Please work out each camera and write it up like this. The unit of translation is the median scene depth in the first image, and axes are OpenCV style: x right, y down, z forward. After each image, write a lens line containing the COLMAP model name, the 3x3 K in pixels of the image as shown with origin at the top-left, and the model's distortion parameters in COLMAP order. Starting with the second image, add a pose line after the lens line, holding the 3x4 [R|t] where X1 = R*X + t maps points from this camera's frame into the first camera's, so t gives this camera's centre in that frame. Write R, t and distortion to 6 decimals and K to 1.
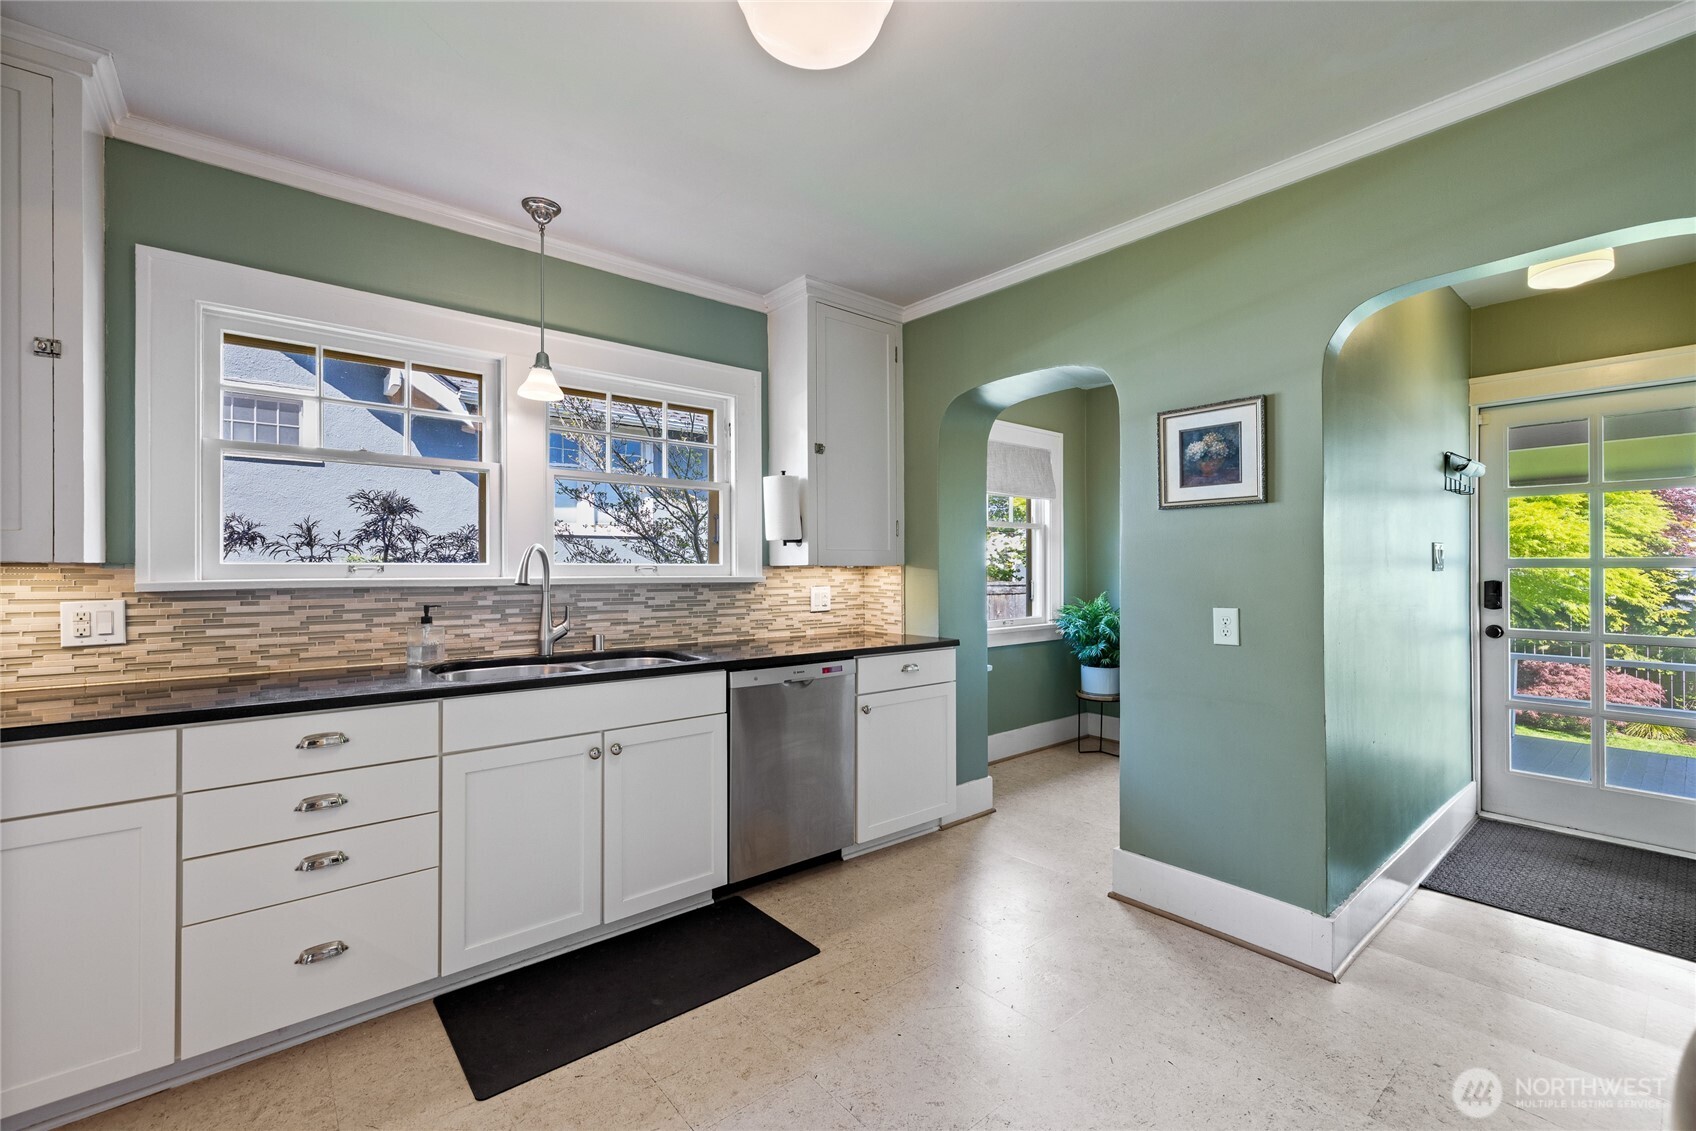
lens RADIAL K [[719.4, 0, 837.1], [0, 719.4, 564.9], [0, 0, 1]] dist [0.004792, -0.001548]
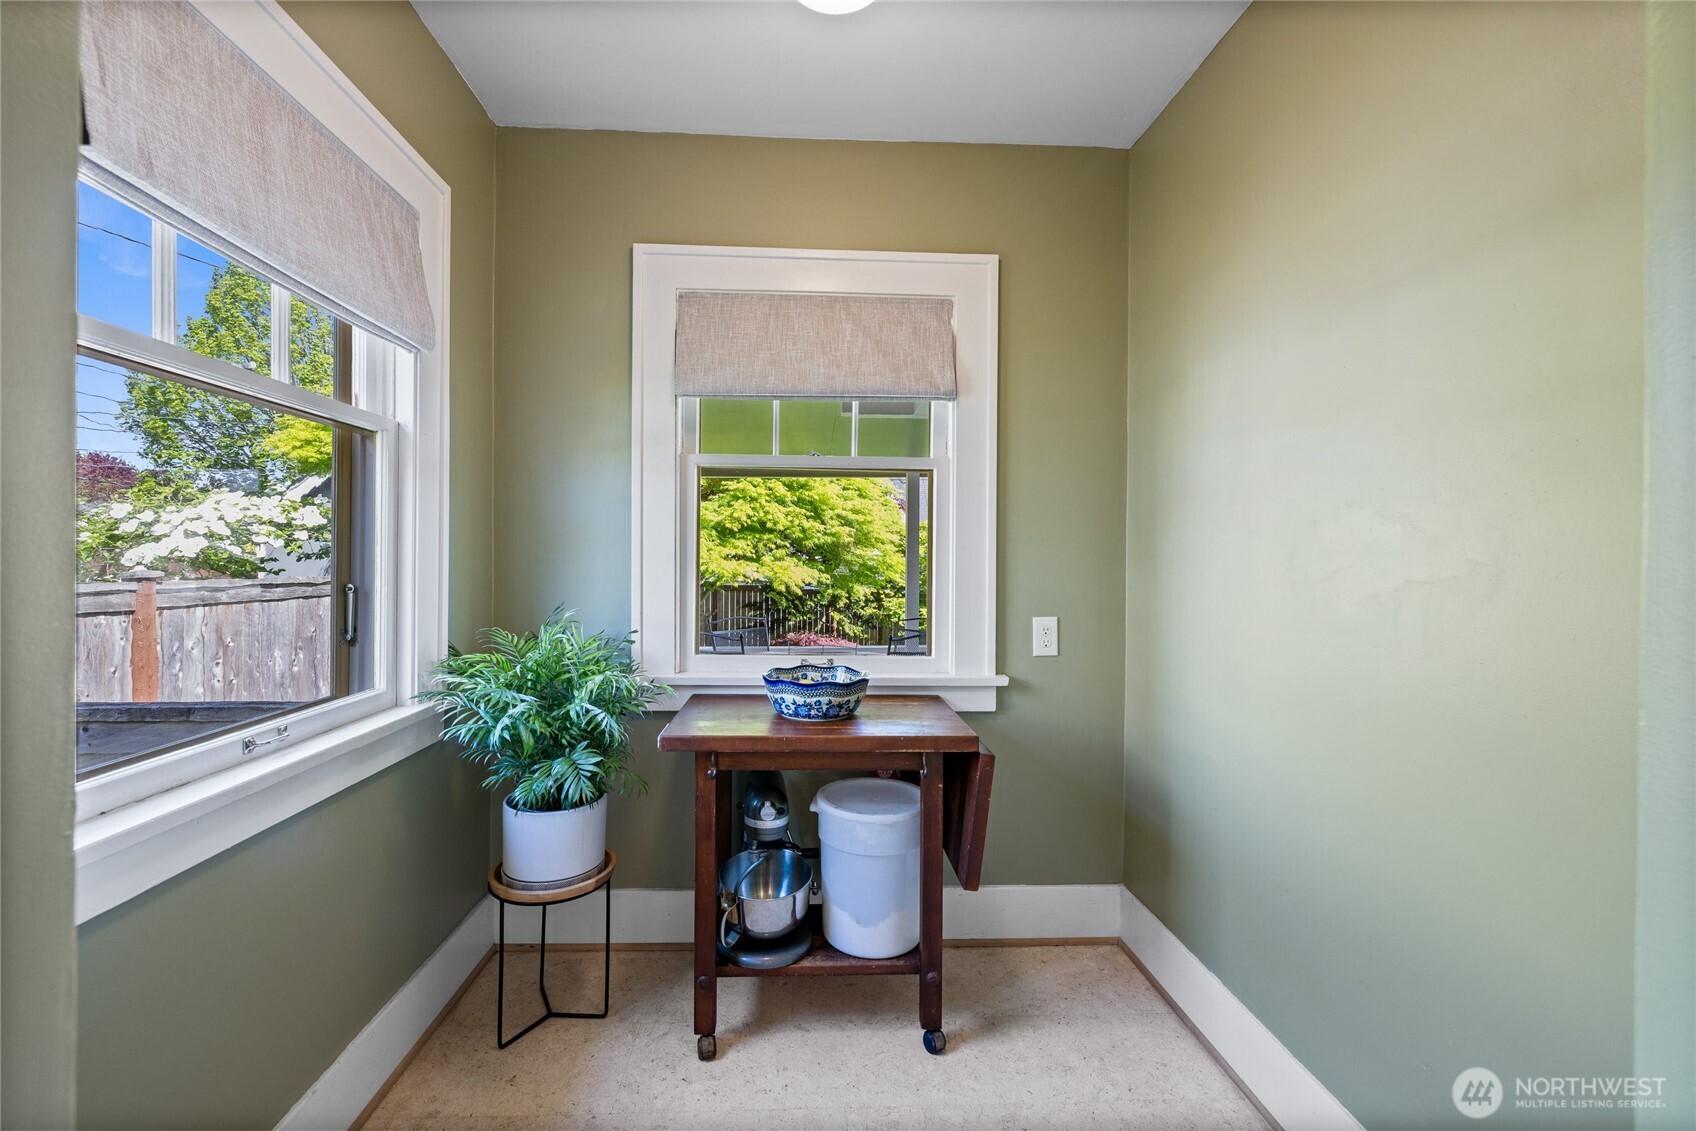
lens RADIAL K [[719.4, 0, 847.3], [0, 719.4, 568.4], [0, 0, 1]] dist [0.004792, -0.001548]
pose [[0.598944, 0.006850, 0.800761, 0.141758], [-0.017366, 0.999839, 0.004436, 0.009988], [-0.800602, -0.016563, 0.598967, 0.621842]]
